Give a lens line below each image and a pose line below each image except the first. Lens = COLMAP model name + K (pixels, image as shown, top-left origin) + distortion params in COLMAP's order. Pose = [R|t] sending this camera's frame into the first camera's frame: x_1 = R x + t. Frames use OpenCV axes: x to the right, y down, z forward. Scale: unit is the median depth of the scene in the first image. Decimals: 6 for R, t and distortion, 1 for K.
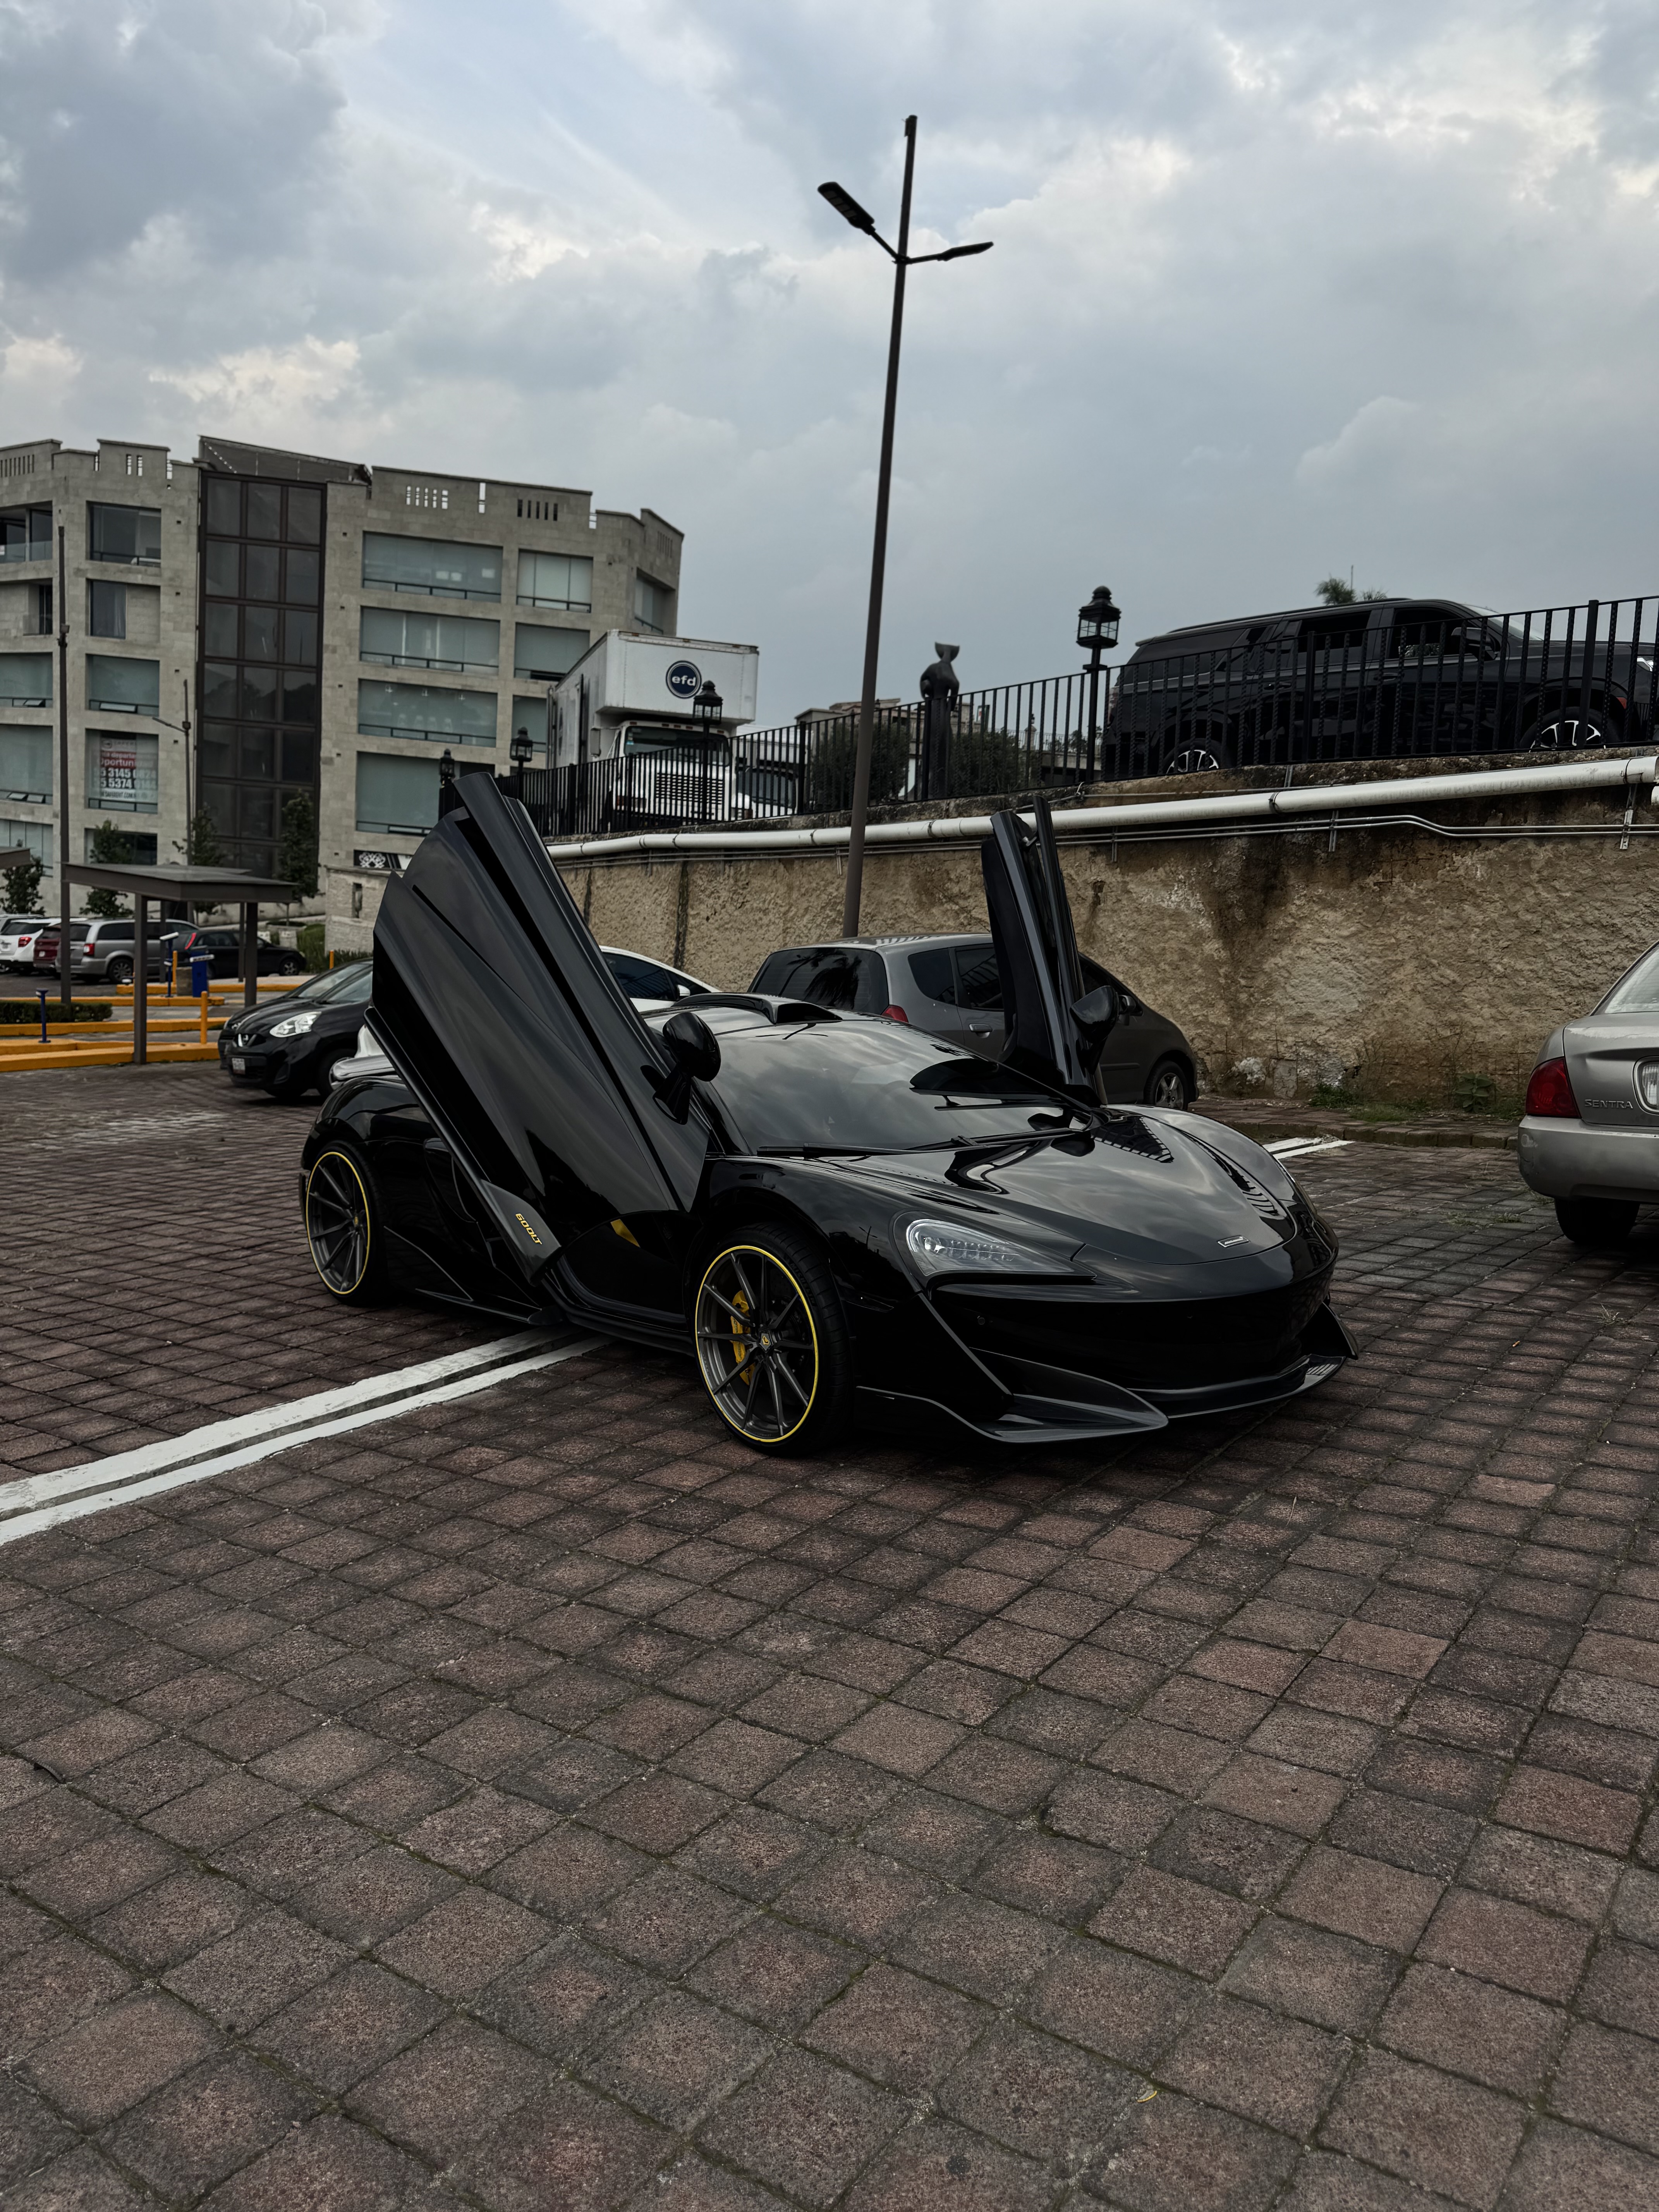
lens RADIAL K [[1546.2, 0, 829.5], [0, 1546.2, 1106.0], [0, 0, 1]] dist [0.139115, -0.284304]
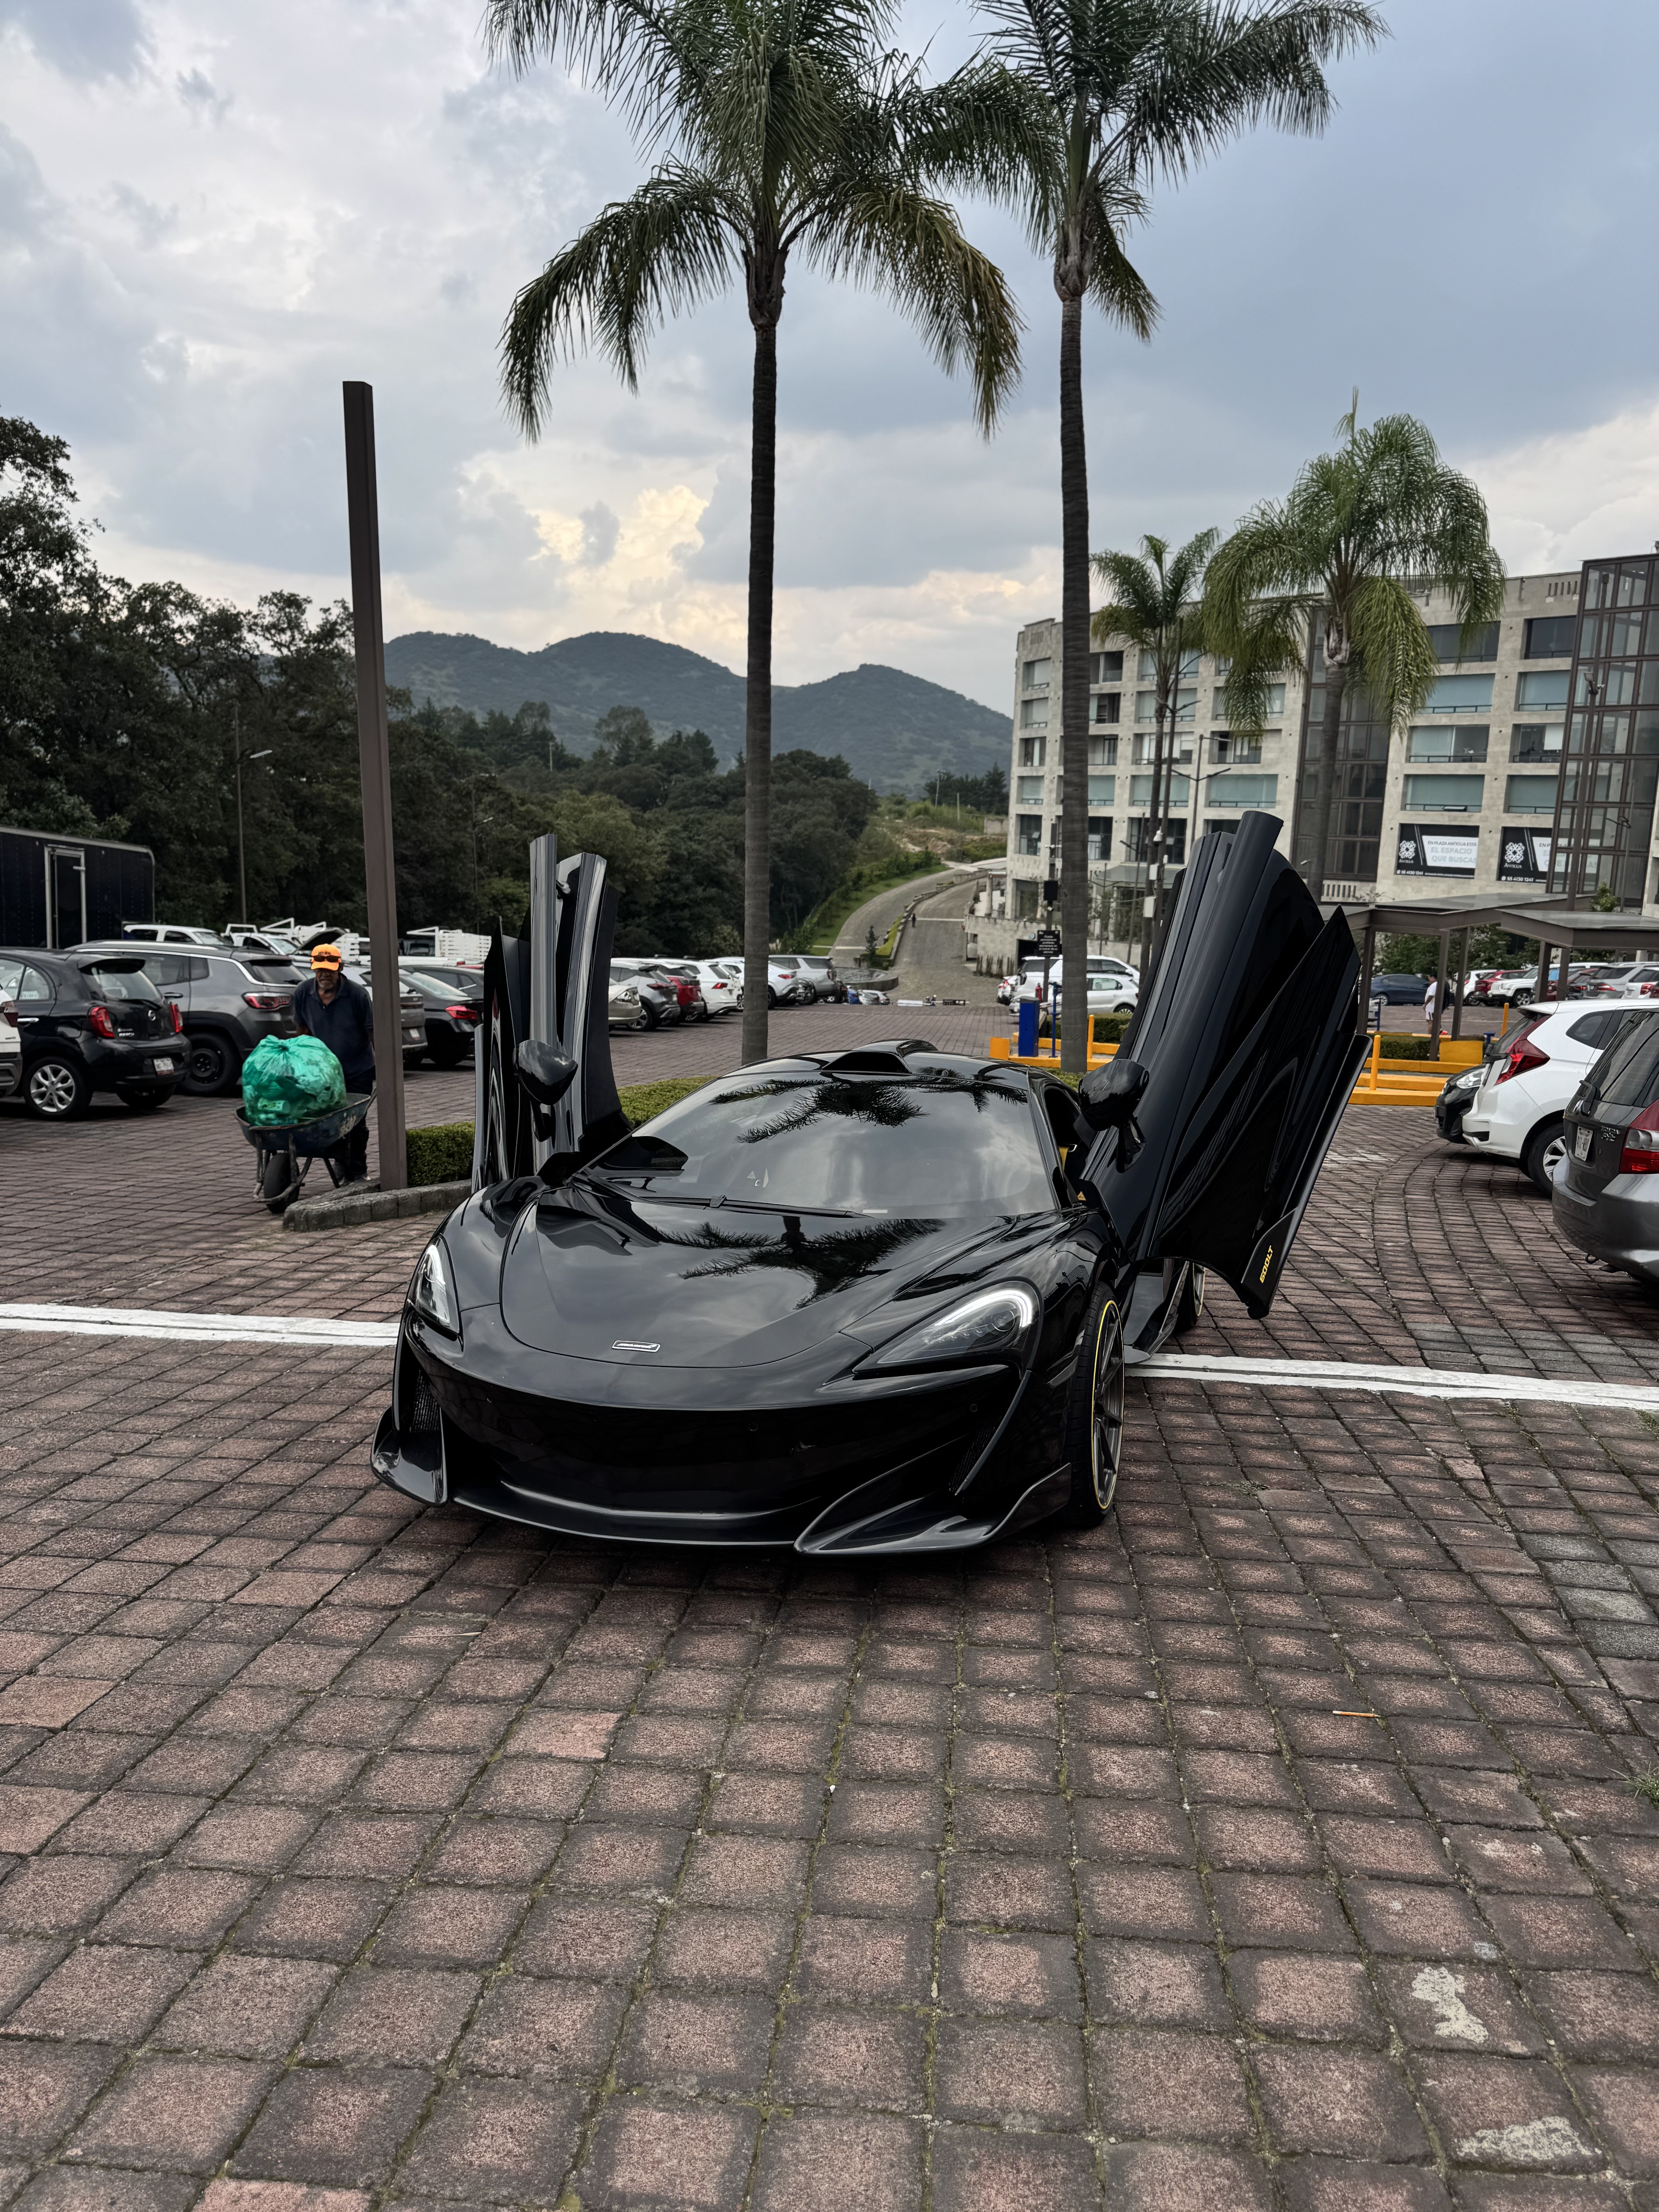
lens RADIAL K [[1557.4, 0, 829.5], [0, 1557.4, 1106.0], [0, 0, 1]] dist [0.003468, 0.000444]
pose [[0.509466, 0.100266, -0.854629, 0.362865], [-0.124814, 0.991295, 0.041895, -0.032769], [0.851390, 0.085326, 0.517546, 0.228605]]
